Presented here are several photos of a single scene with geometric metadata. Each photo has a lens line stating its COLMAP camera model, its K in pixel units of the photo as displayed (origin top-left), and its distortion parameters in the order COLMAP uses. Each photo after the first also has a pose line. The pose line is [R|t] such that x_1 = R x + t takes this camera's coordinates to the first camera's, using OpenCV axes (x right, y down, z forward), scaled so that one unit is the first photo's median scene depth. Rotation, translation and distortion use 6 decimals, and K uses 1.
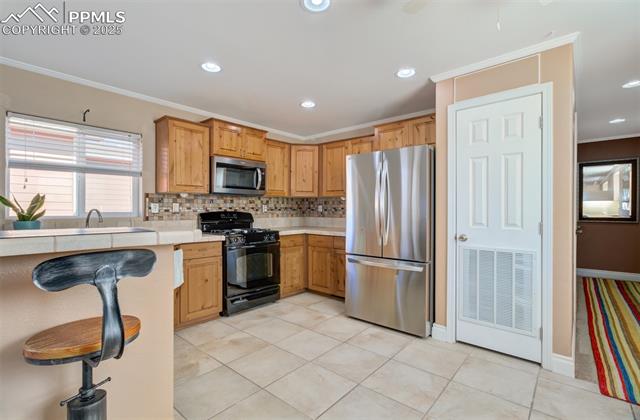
lens RADIAL K [[296.6, 0, 309.5], [0, 296.6, 209.5], [0, 0, 1]] dist [-0.009111, 0.005396]
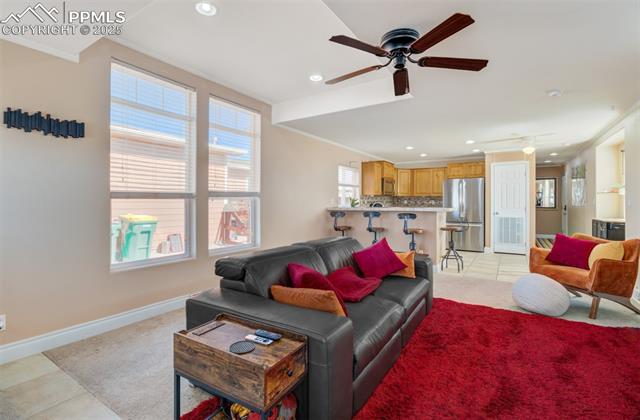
lens RADIAL K [[296.6, 0, 316.1], [0, 296.6, 201.6], [0, 0, 1]] dist [-0.009111, 0.005396]
pose [[0.990072, 0.000627, 0.140558, -1.361459], [-0.000468, 0.999999, -0.001164, -0.007766], [-0.140559, 0.001087, 0.990072, -1.310410]]
